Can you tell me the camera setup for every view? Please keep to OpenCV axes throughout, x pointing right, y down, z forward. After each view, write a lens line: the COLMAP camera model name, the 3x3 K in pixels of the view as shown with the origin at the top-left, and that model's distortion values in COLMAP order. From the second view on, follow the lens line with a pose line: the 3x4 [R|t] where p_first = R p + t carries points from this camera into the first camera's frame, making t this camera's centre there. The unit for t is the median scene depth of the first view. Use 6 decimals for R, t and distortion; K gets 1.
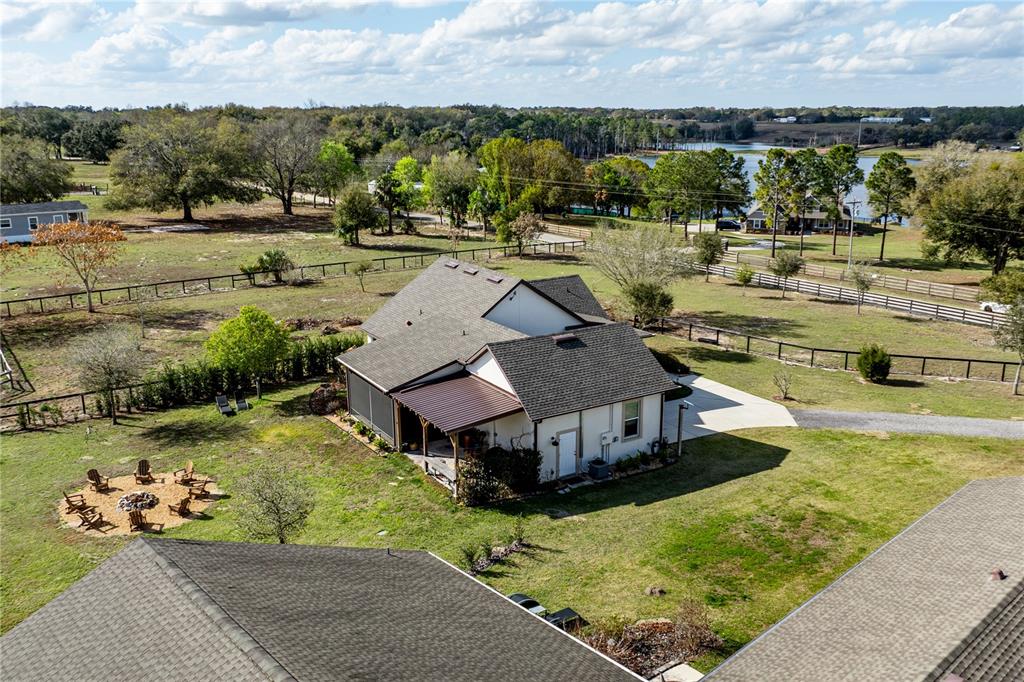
lens RADIAL K [[854.0, 0, 517.1], [0, 854.0, 345.6], [0, 0, 1]] dist [-0.016669, -0.001496]
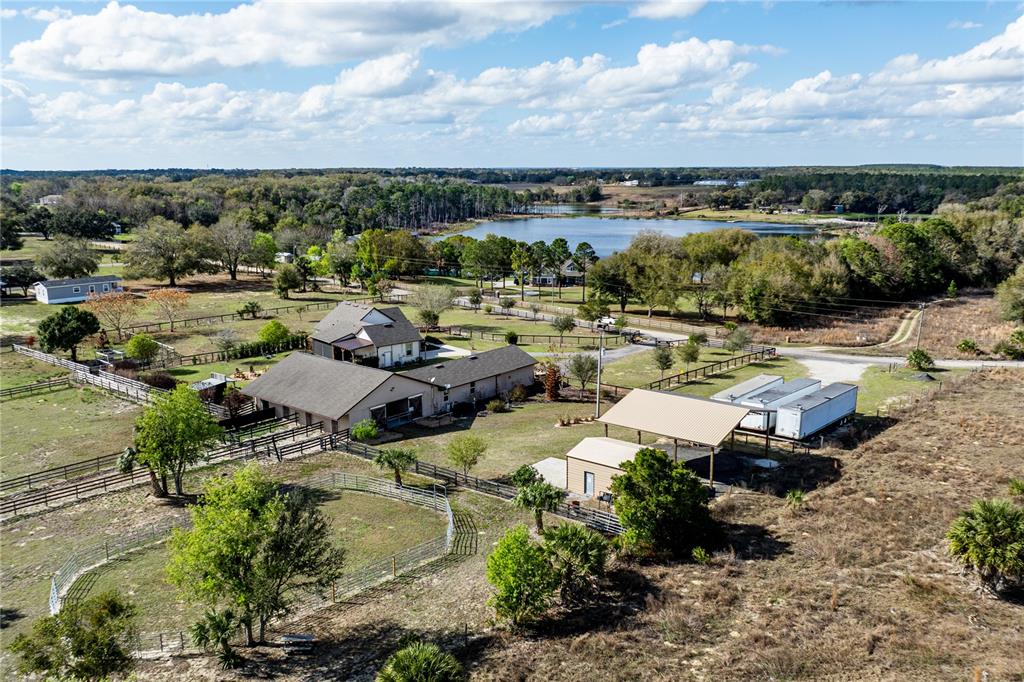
lens RADIAL K [[854.0, 0, 509.5], [0, 854.0, 342.6], [0, 0, 1]] dist [-0.016669, -0.001496]
pose [[0.991233, -0.026148, 0.129511, 0.029398], [0.034413, 0.997483, -0.061999, 0.083600], [-0.127564, 0.065913, 0.989638, -0.675519]]
